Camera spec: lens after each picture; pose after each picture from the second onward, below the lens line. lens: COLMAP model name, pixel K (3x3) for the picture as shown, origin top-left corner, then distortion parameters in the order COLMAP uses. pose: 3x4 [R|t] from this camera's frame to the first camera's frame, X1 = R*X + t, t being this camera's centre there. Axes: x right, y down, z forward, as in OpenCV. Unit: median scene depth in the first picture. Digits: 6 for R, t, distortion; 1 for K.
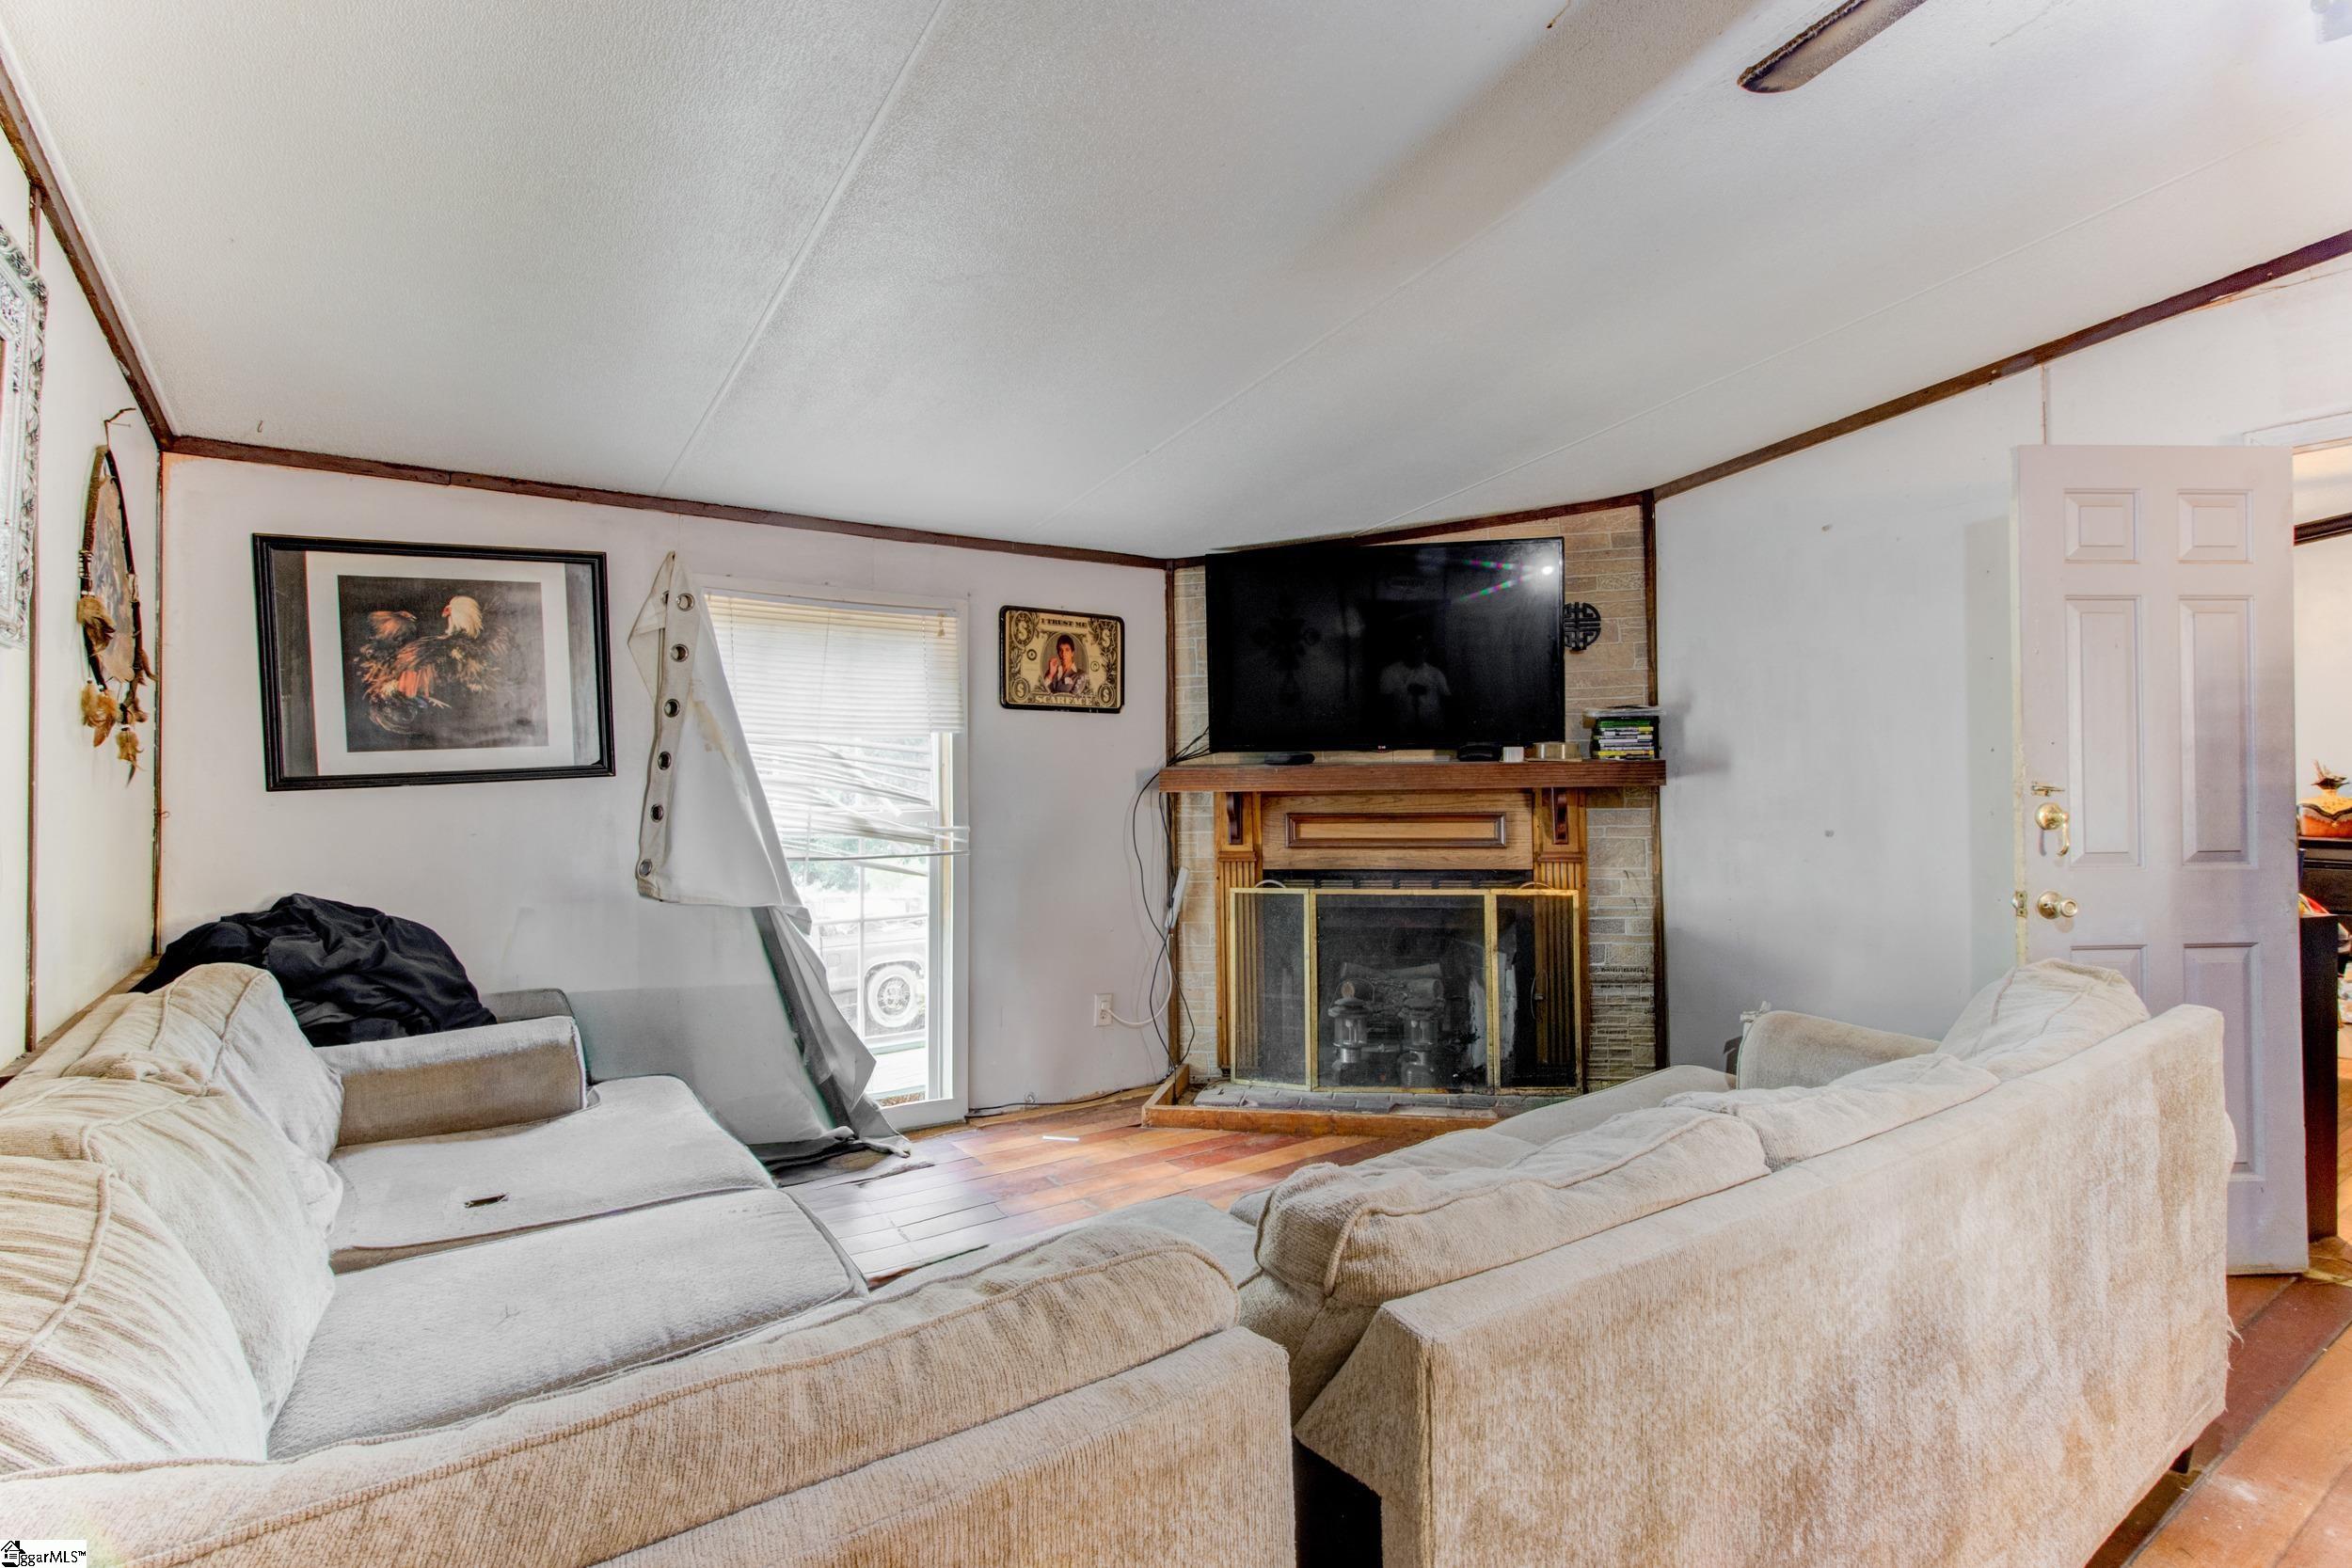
lens RADIAL K [[1105.3, 0, 1185.0], [0, 1105.3, 781.0], [0, 0, 1]] dist [0.003235, 0.001382]
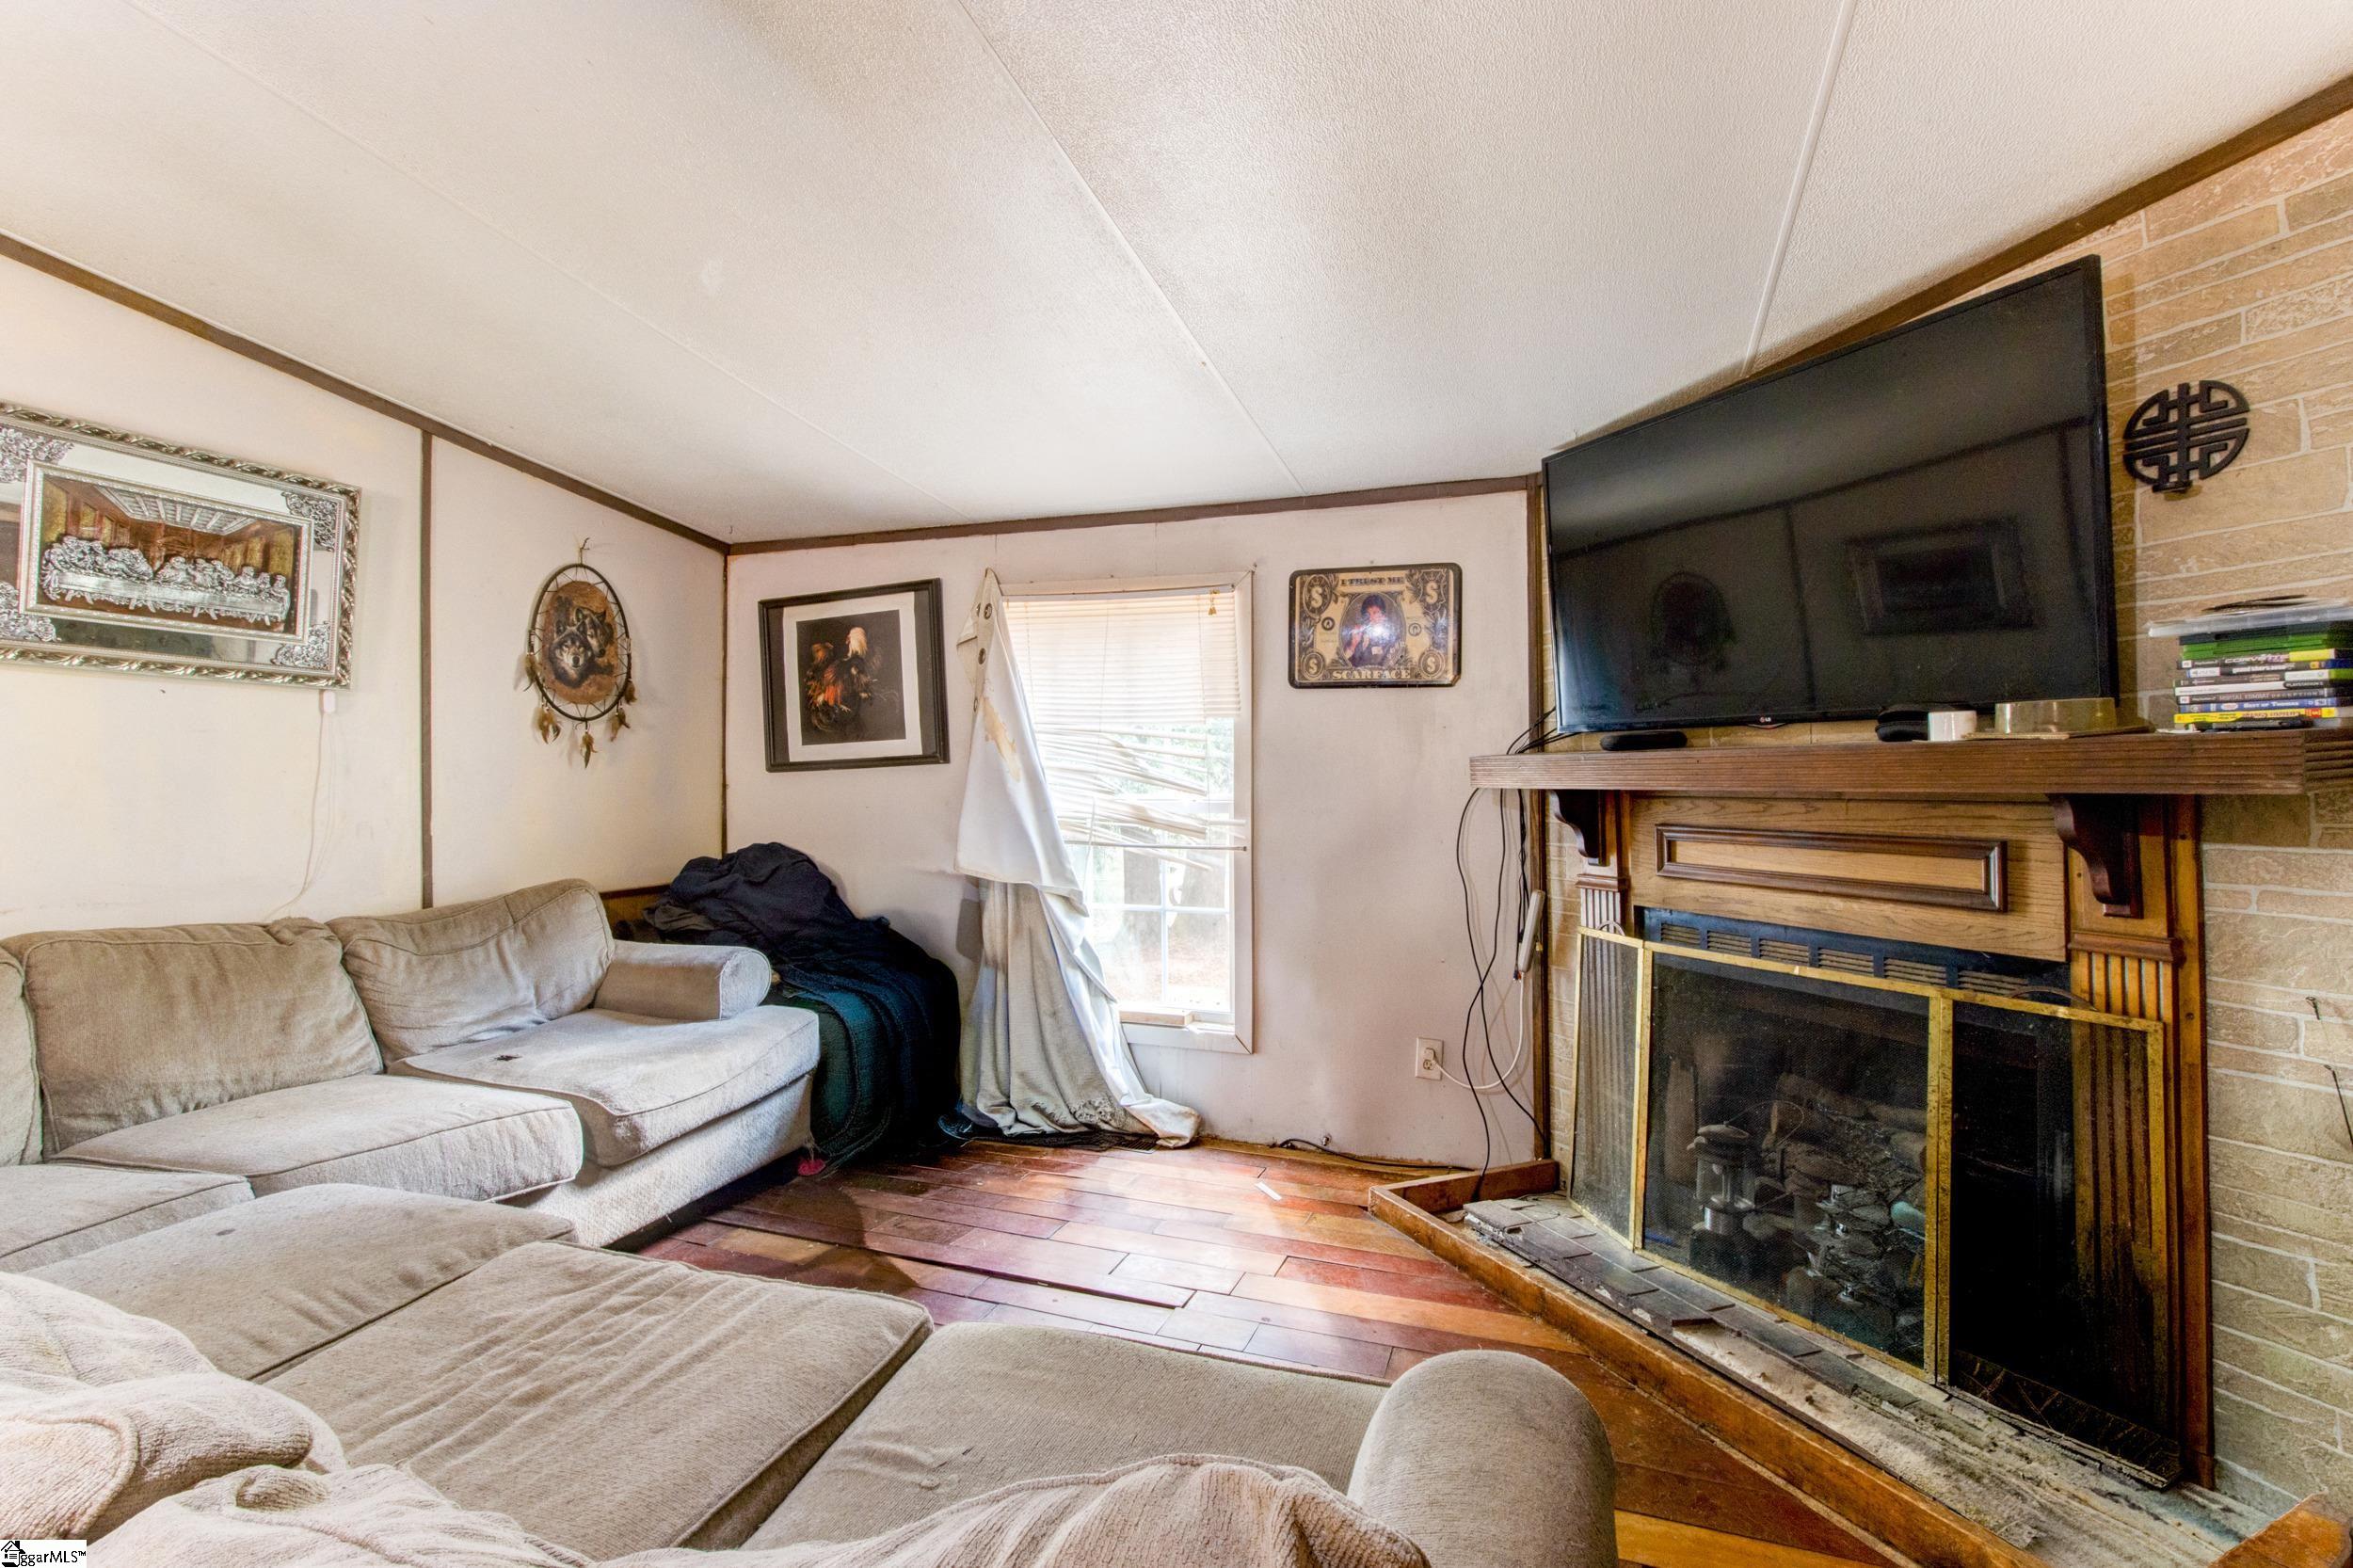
lens RADIAL K [[1105.9, 0, 1182.2], [0, 1105.9, 775.7], [0, 0, 1]] dist [0.003235, 0.001382]
pose [[0.581327, 0.011019, -0.813595, 0.493107], [-0.010802, 0.999925, 0.005824, -0.000442], [0.813598, 0.005403, 0.581402, 0.411387]]
